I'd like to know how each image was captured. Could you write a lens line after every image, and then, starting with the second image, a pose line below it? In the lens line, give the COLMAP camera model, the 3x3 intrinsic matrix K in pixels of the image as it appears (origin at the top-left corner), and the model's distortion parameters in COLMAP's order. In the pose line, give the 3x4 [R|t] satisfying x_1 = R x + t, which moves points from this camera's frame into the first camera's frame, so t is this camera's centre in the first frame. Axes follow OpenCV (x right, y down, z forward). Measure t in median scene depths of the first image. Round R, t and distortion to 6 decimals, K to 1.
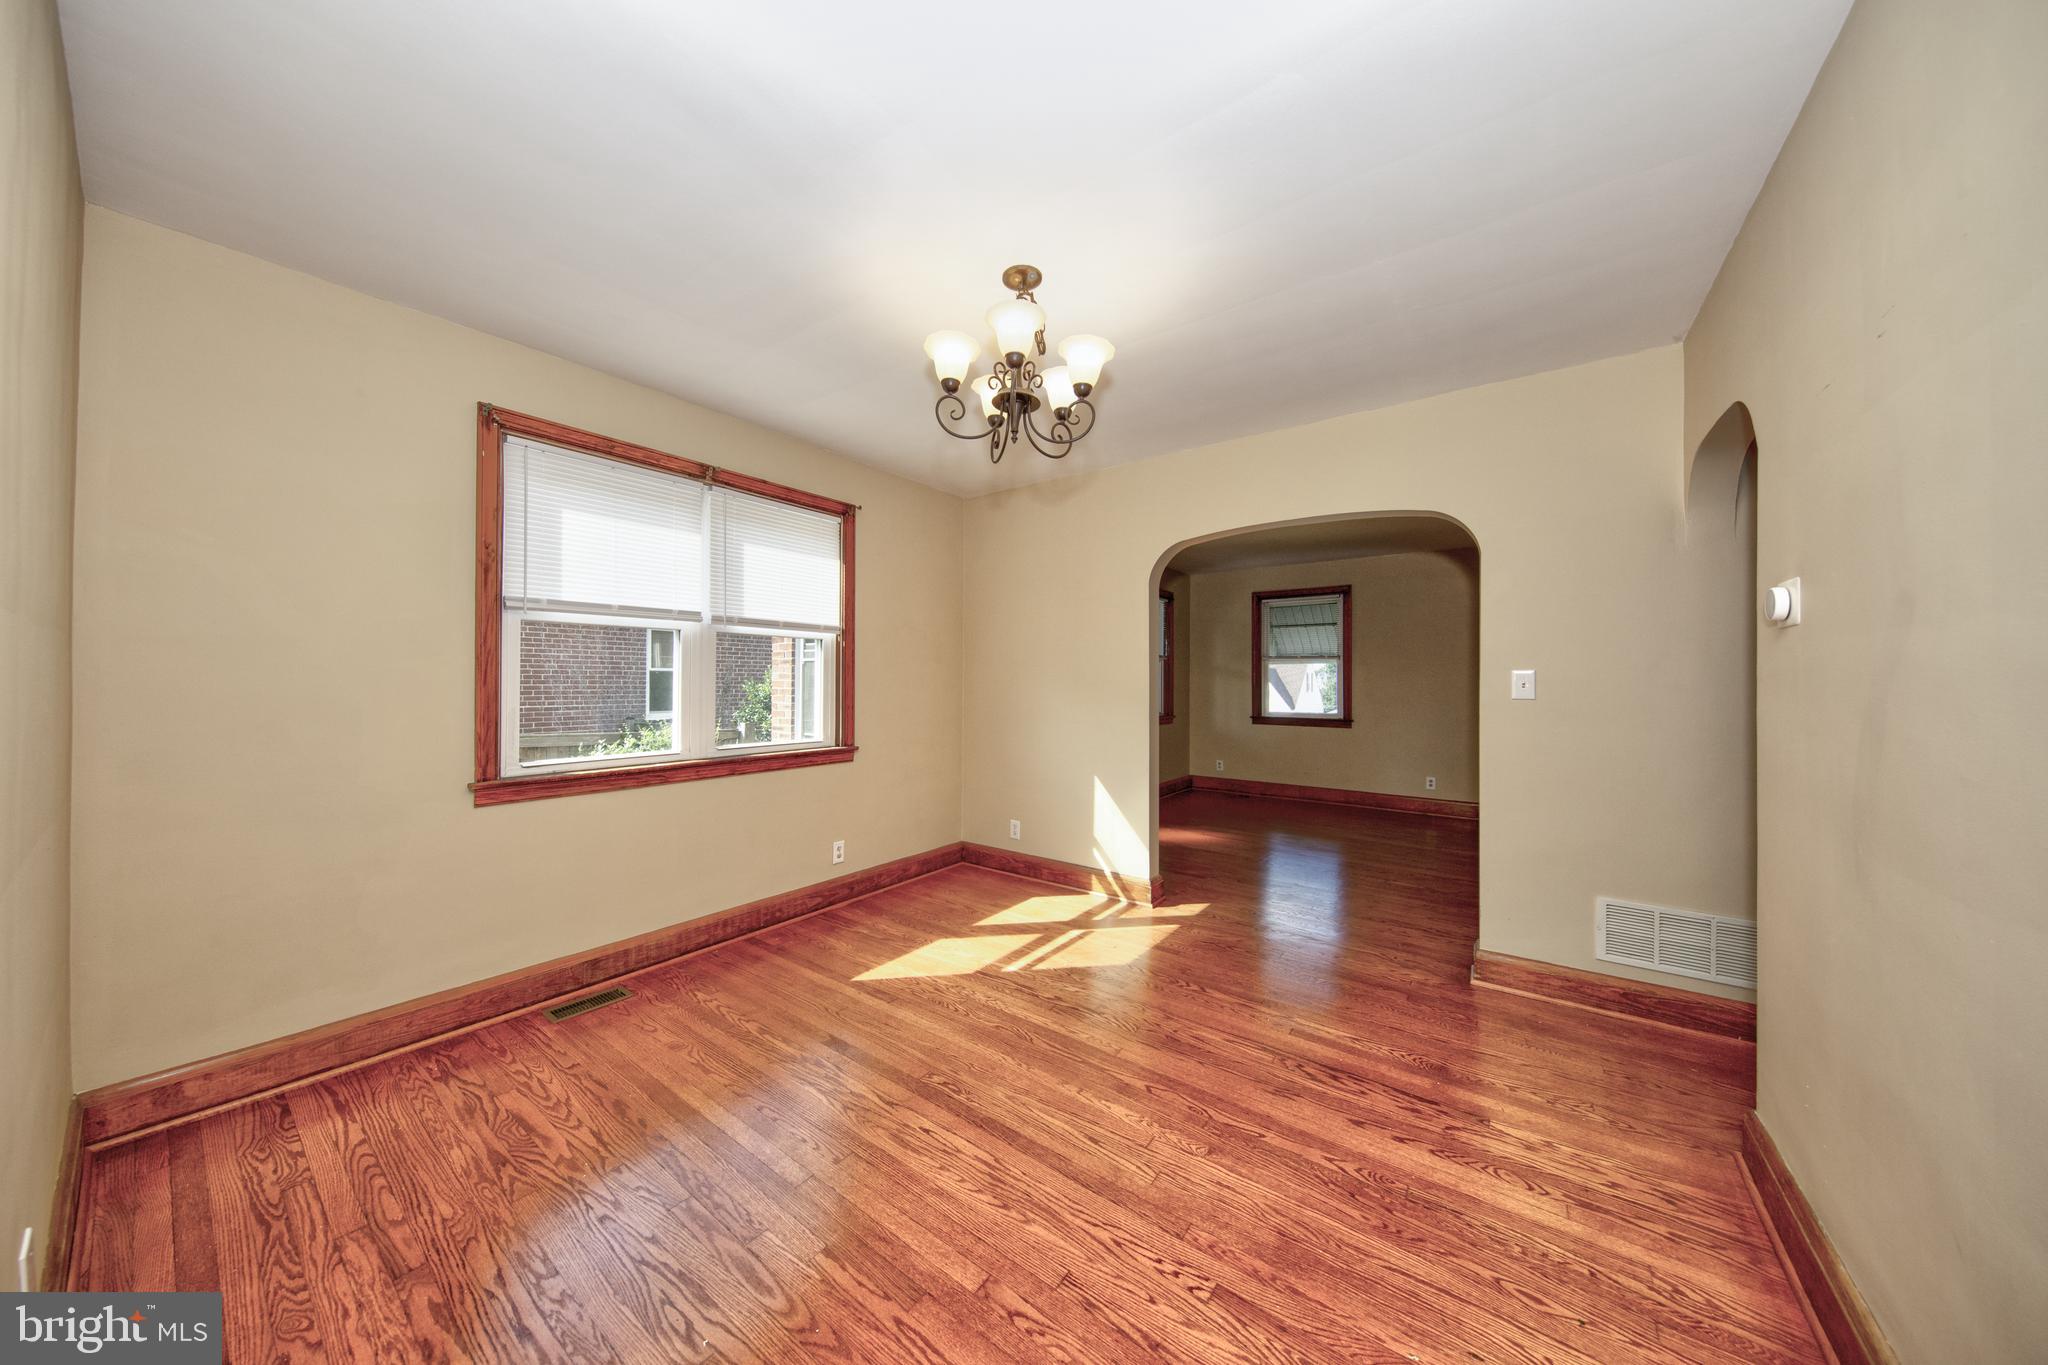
lens RADIAL K [[654.9, 0, 1021.4], [0, 654.9, 678.3], [0, 0, 1]] dist [0.007228, -0.000198]
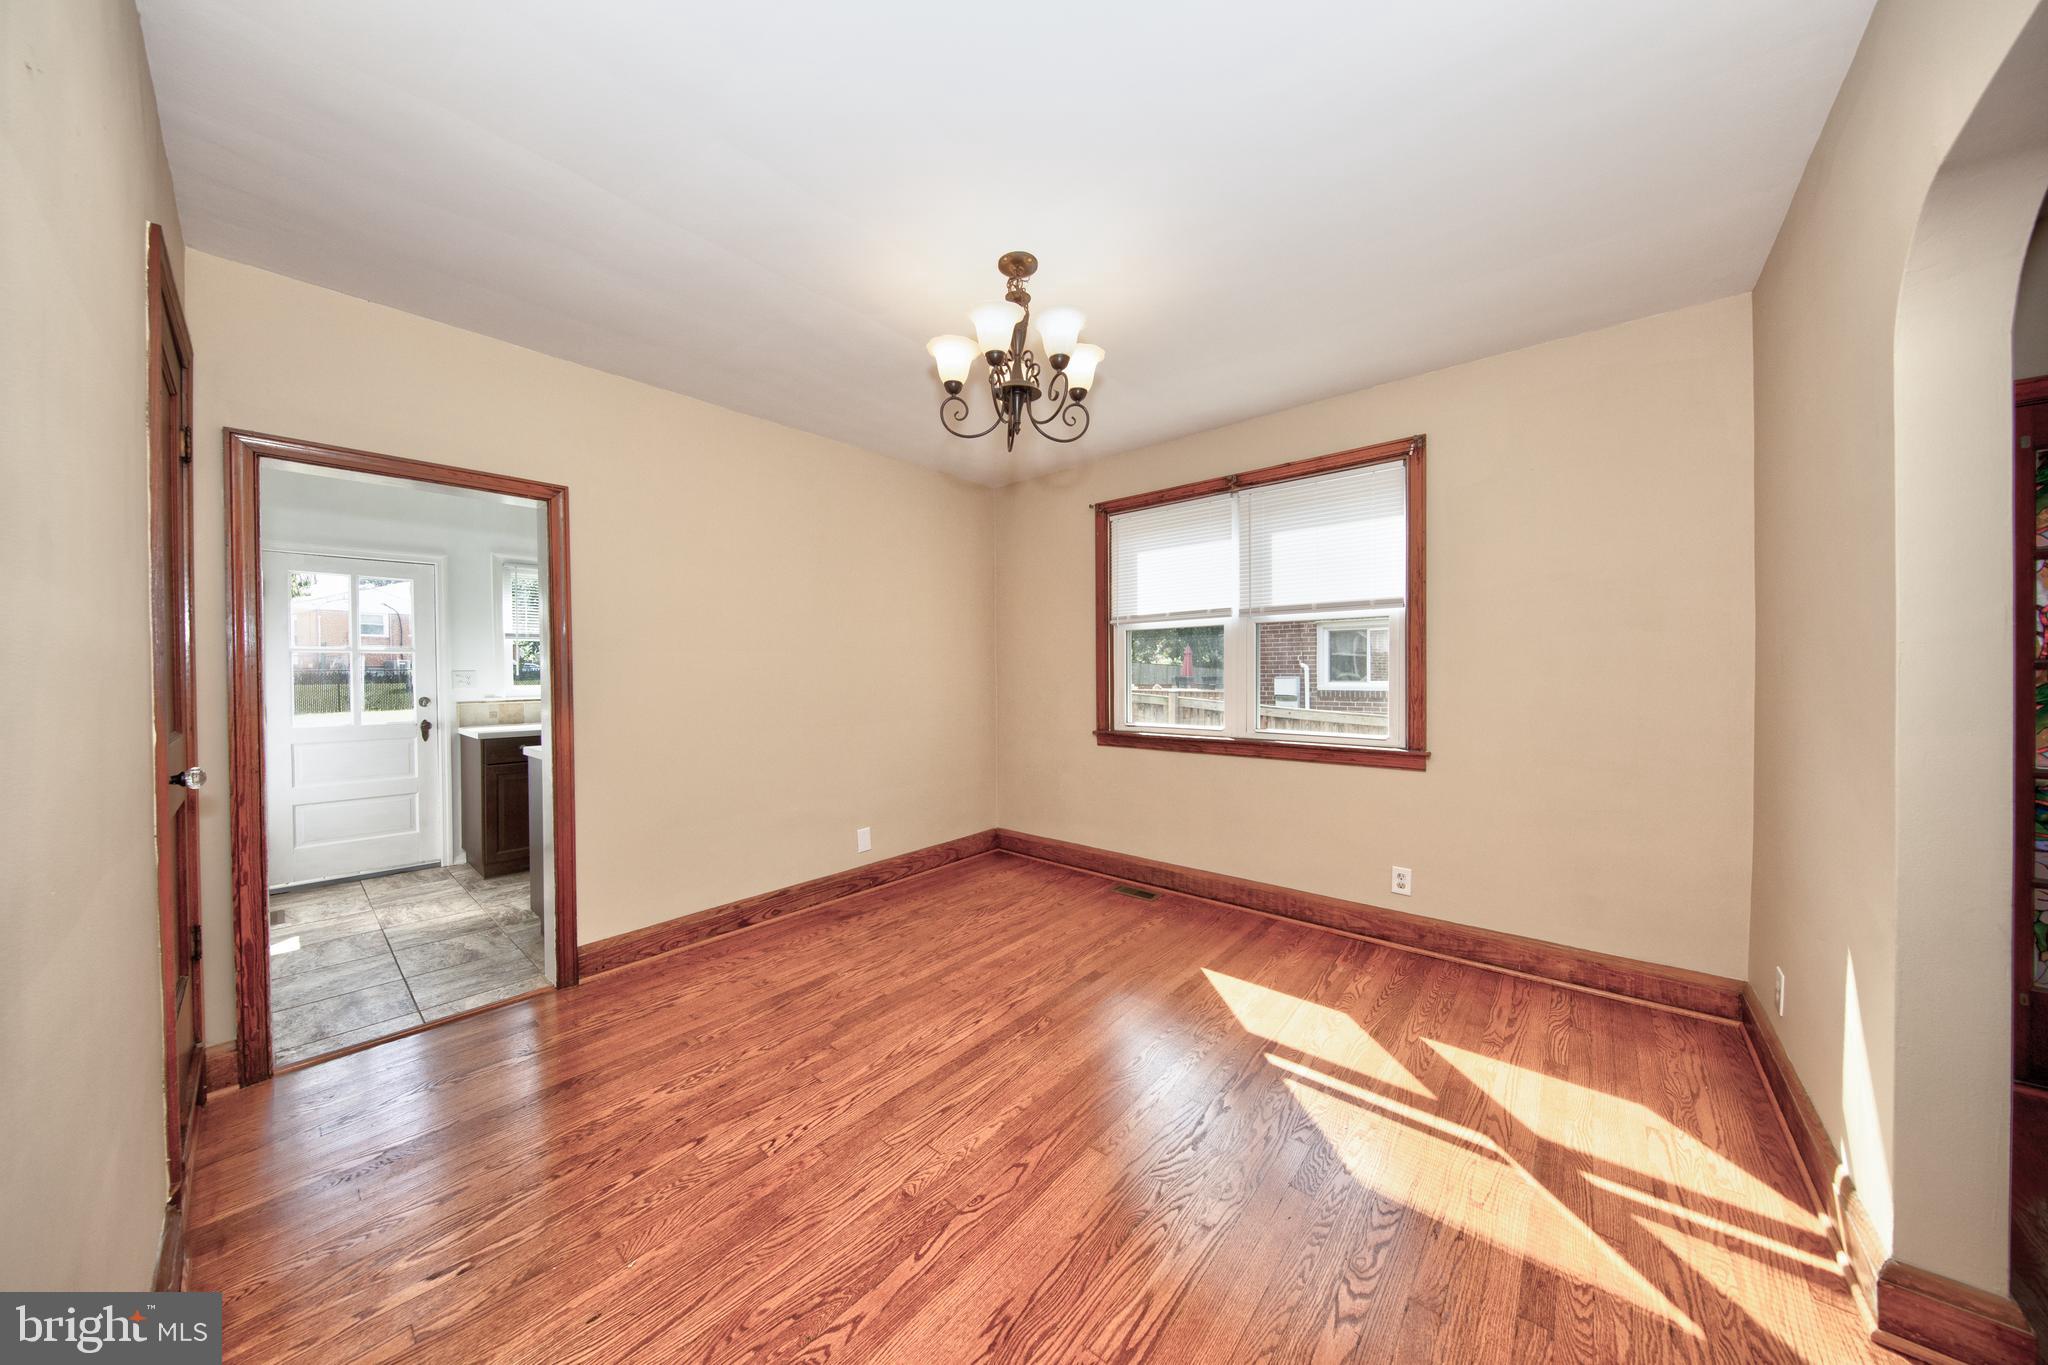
lens RADIAL K [[654.9, 0, 1006.1], [0, 654.9, 681.2], [0, 0, 1]] dist [0.007228, -0.000198]
pose [[-0.078893, 0.010488, -0.996828, 0.821761], [0.011637, 0.999886, 0.009599, 0.012464], [0.996815, -0.010842, -0.079006, 0.860900]]
